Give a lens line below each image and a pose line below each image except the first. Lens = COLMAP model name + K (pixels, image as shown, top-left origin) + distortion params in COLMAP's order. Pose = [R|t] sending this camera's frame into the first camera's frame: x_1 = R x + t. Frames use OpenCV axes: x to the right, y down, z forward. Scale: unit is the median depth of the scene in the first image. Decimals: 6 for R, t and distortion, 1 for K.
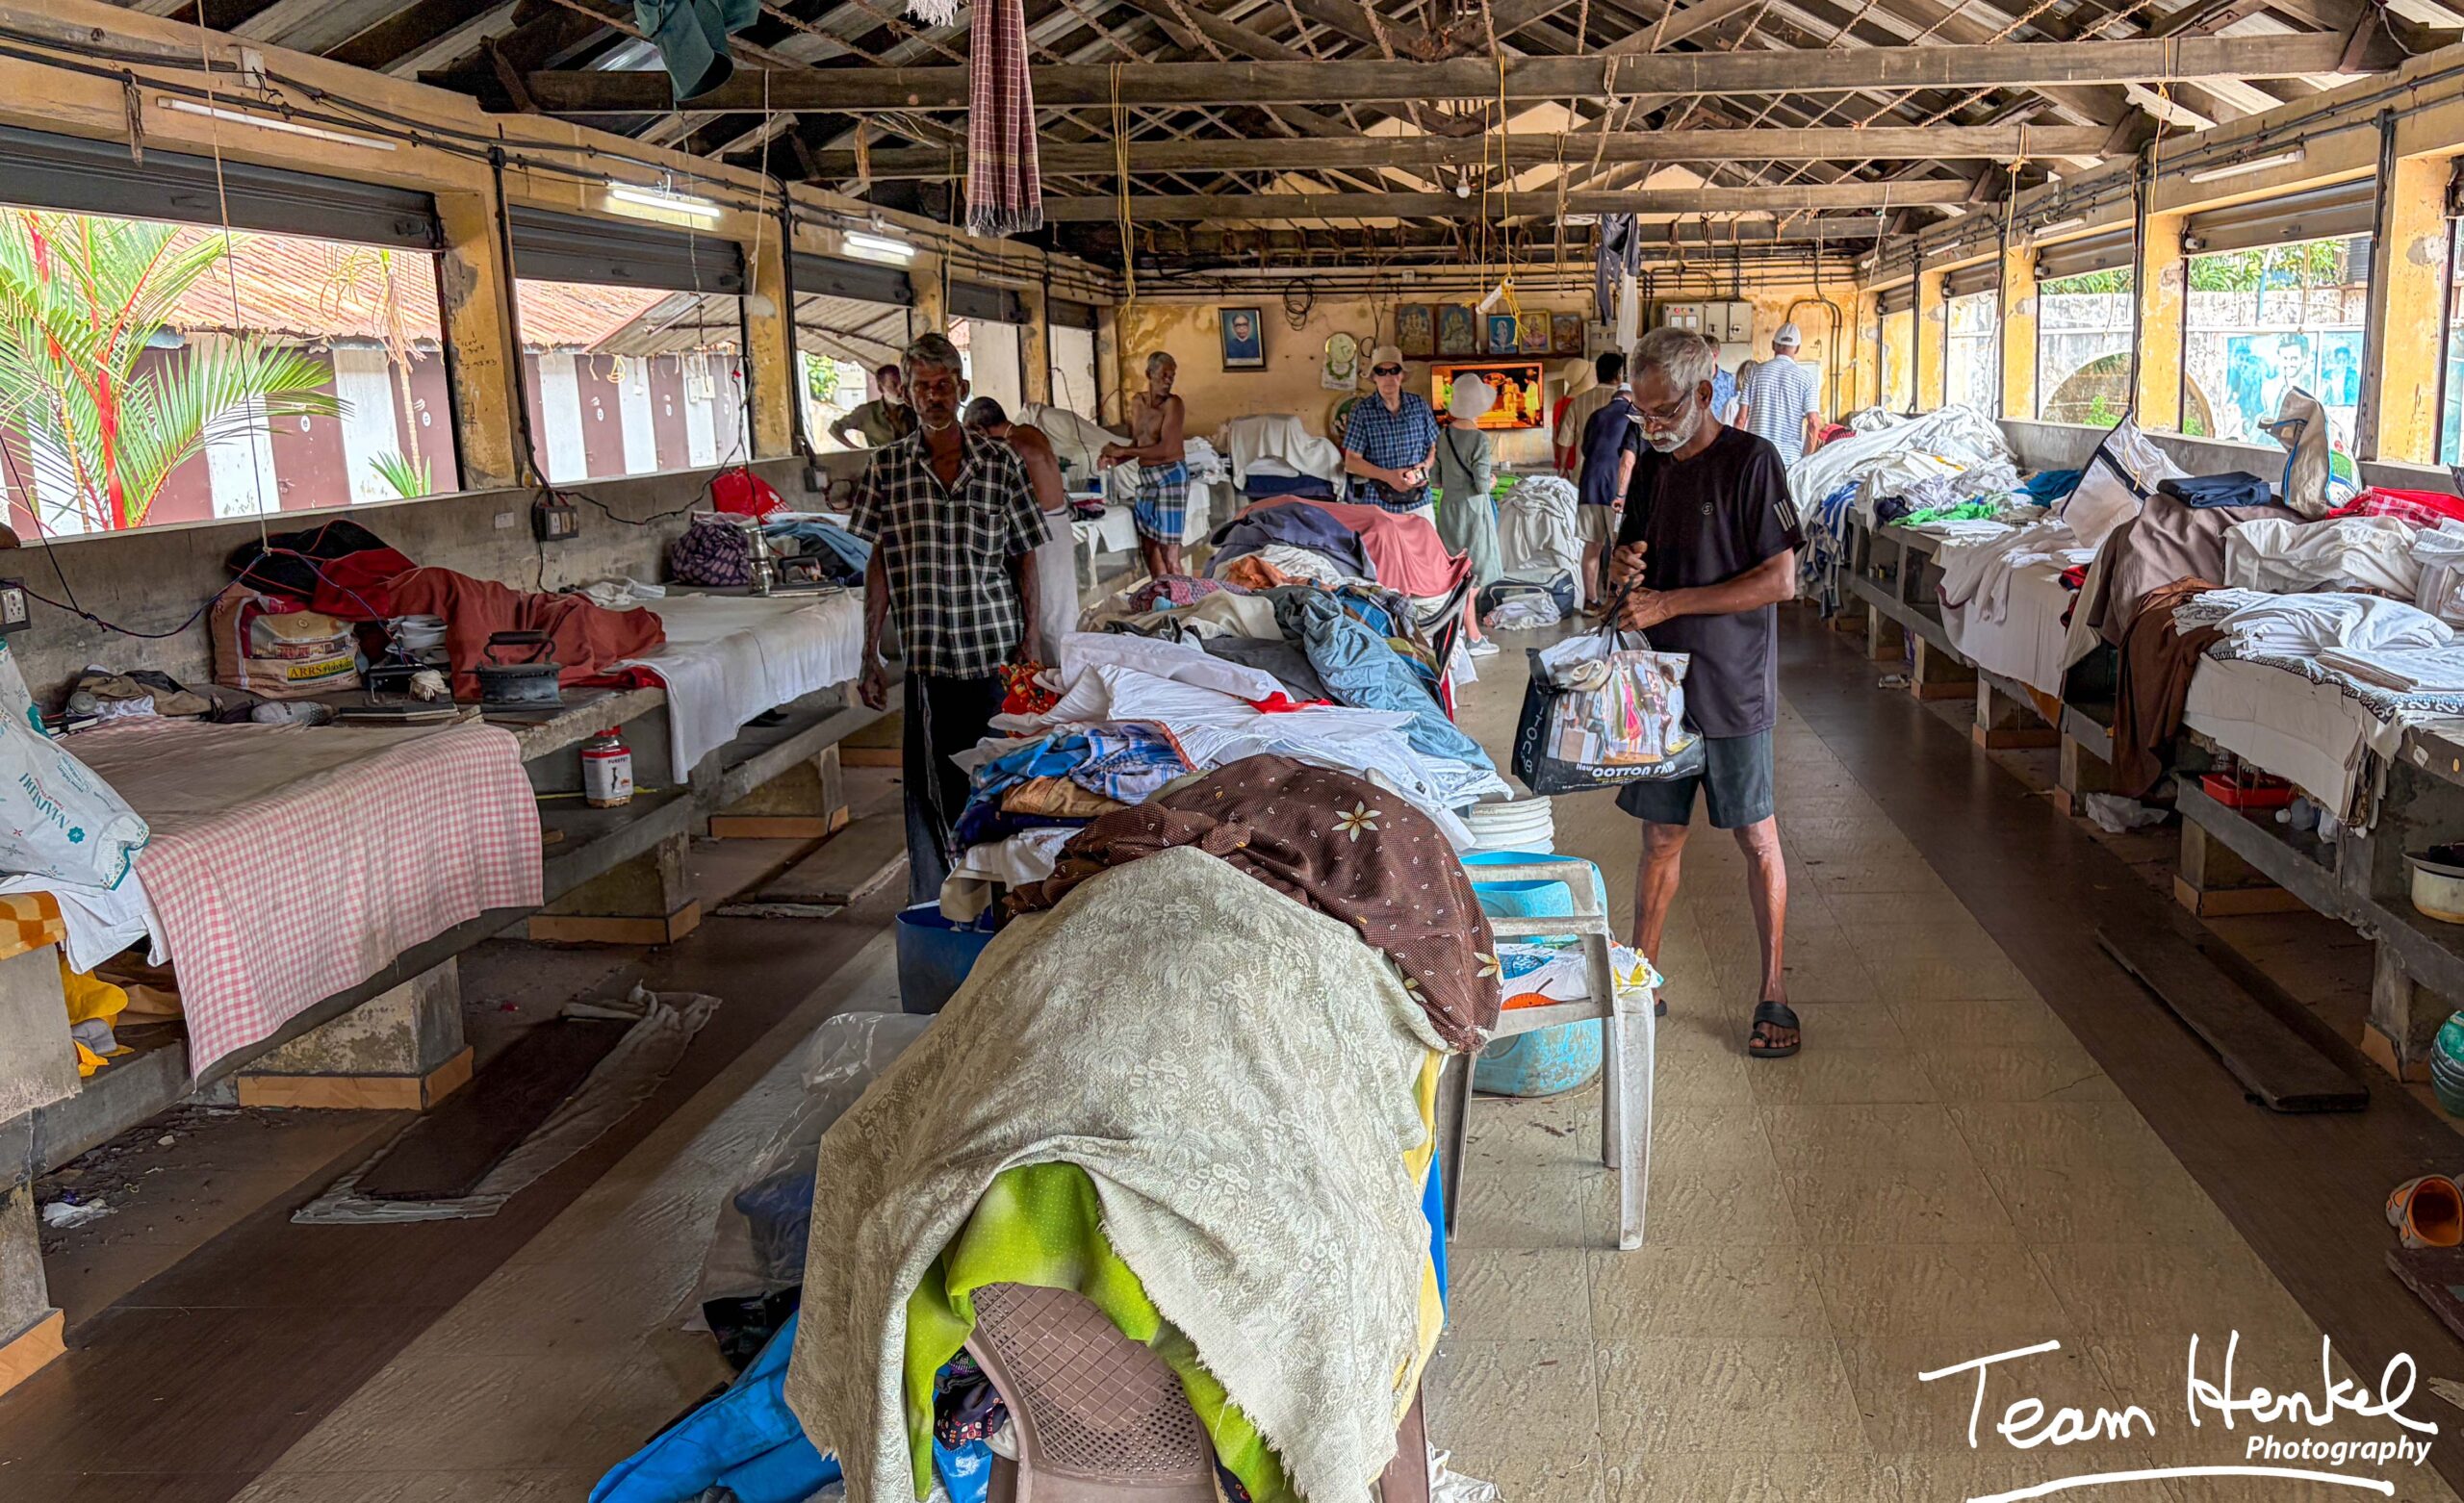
lens RADIAL K [[2284.3, 0, 1463.3], [0, 2284.3, 839.5], [0, 0, 1]] dist [0.046476, -0.013996]
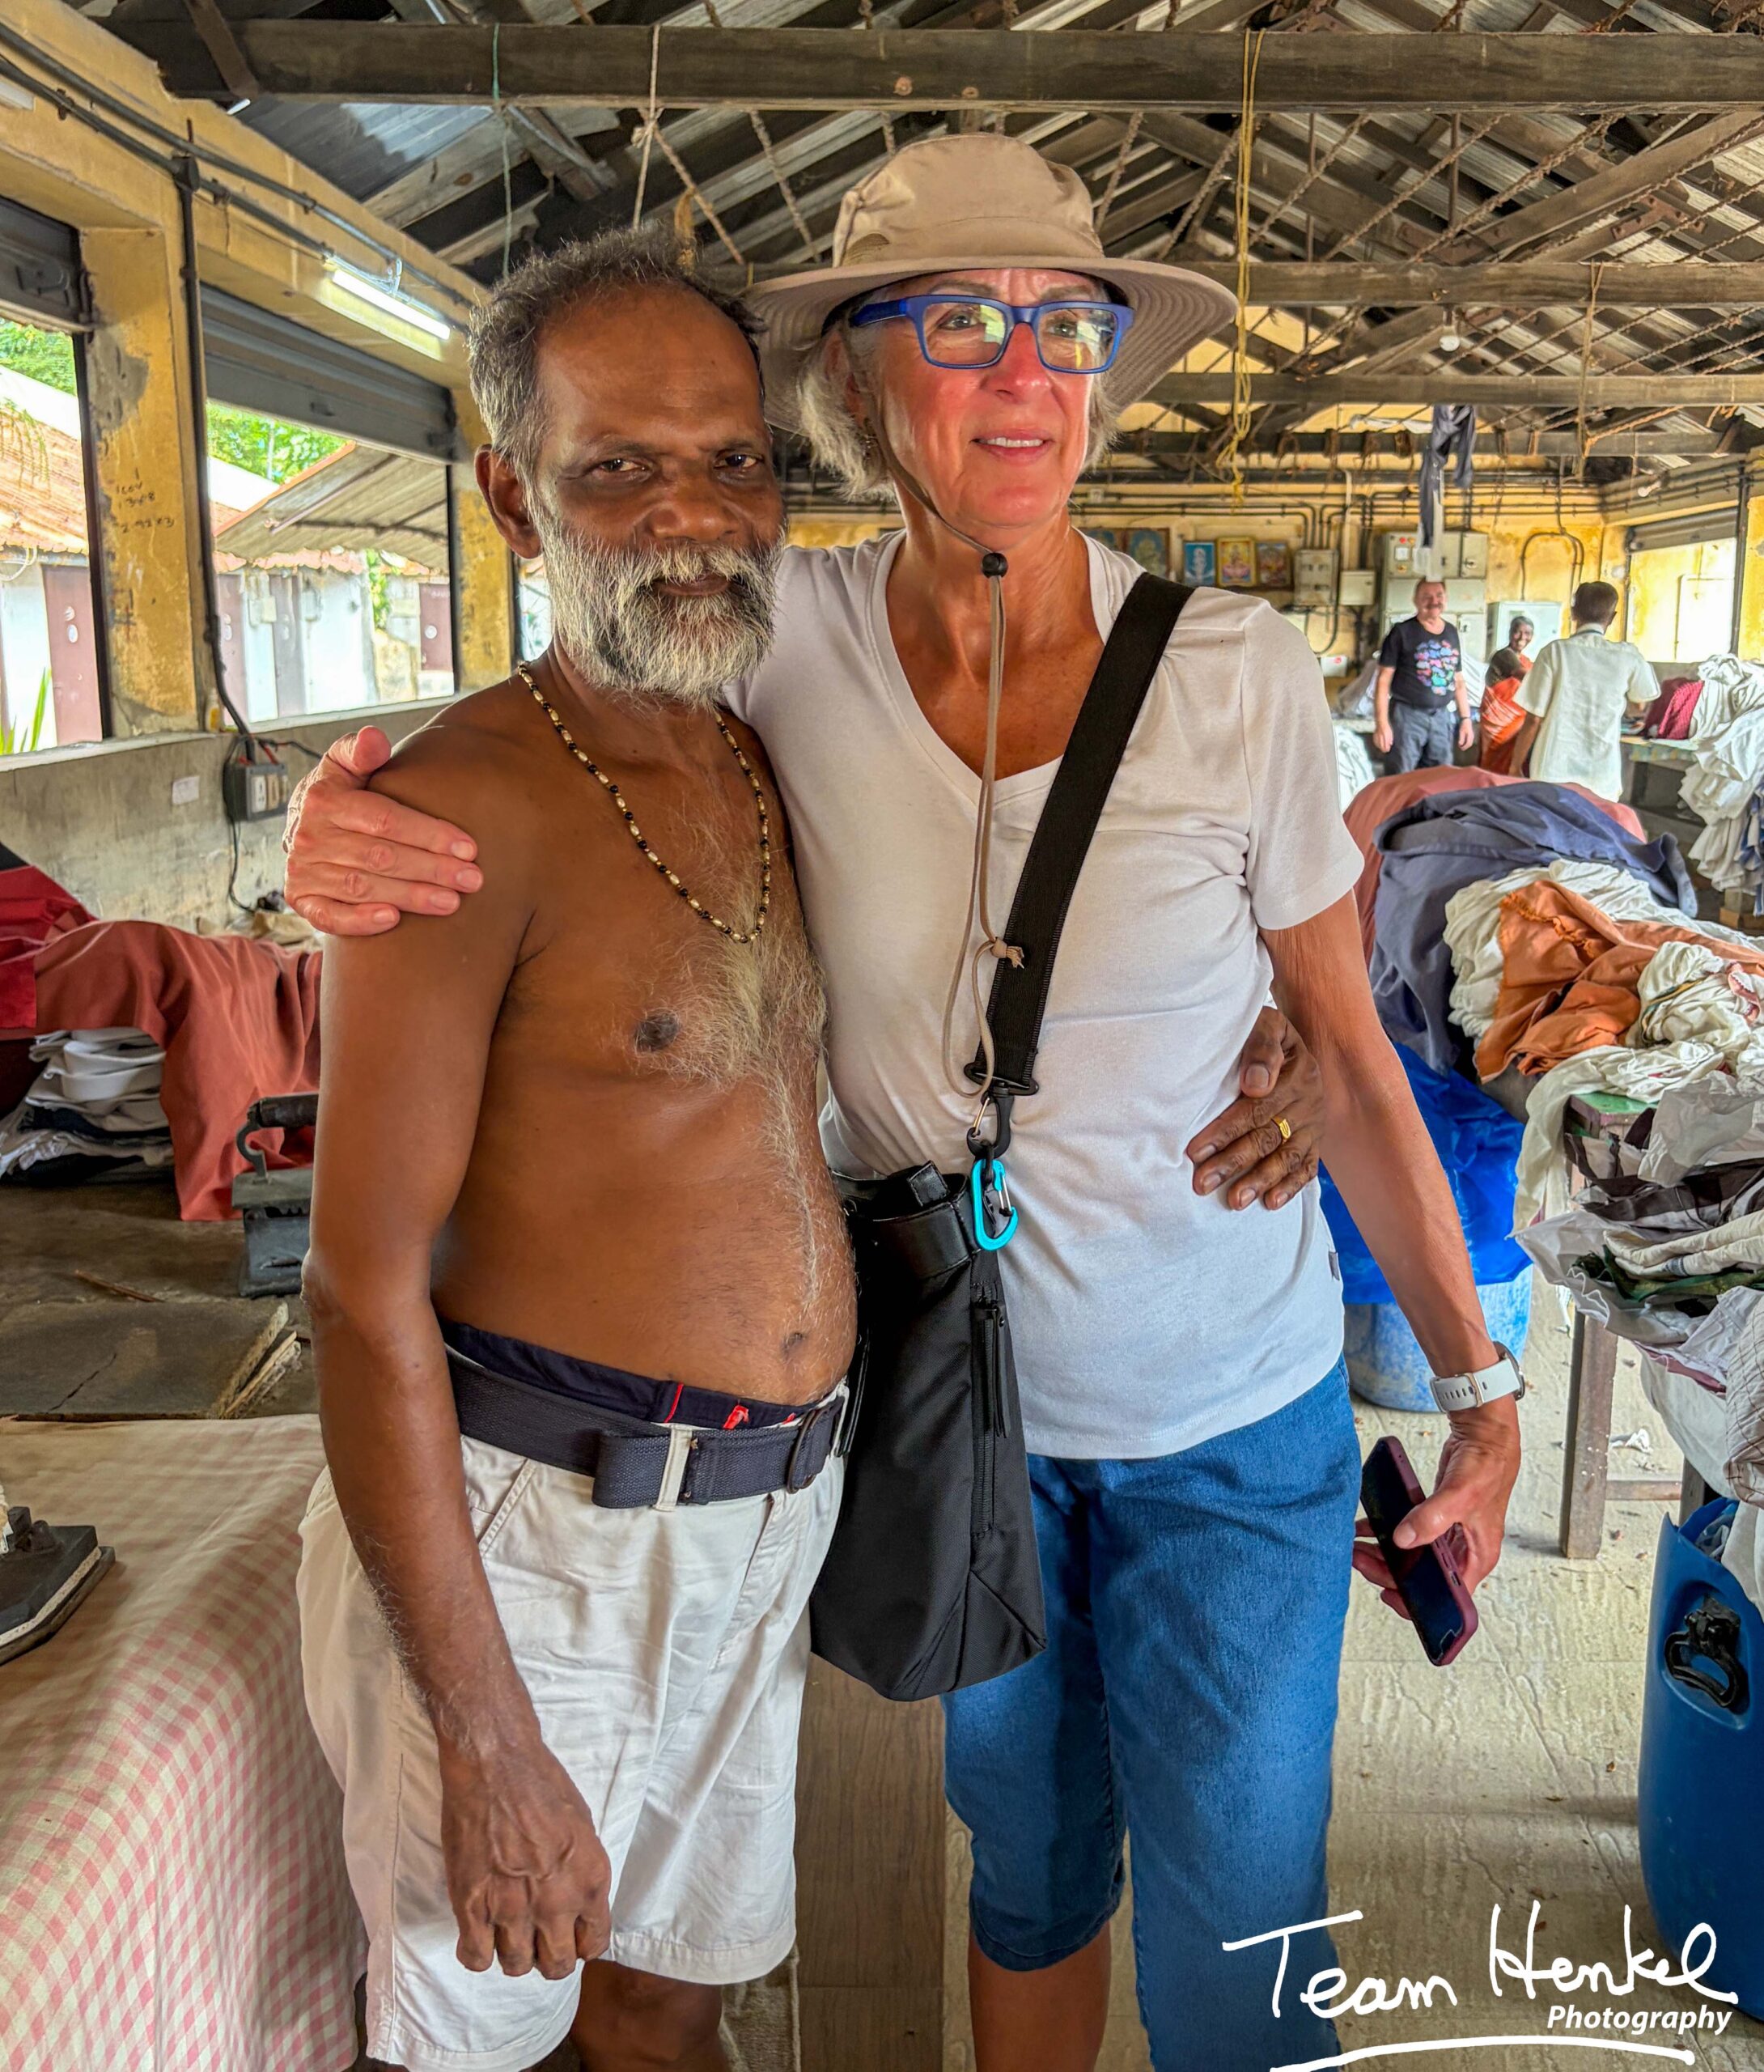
lens RADIAL K [[2140.2, 0, 961.2], [0, 2140.2, 1047.2], [0, 0, 1]] dist [-0.001785, -0.011712]
pose [[0.999531, 0.016731, 0.025630, -0.166468], [-0.016623, 0.999852, -0.004393, -0.053156], [-0.025700, 0.003965, 0.999662, 0.325259]]
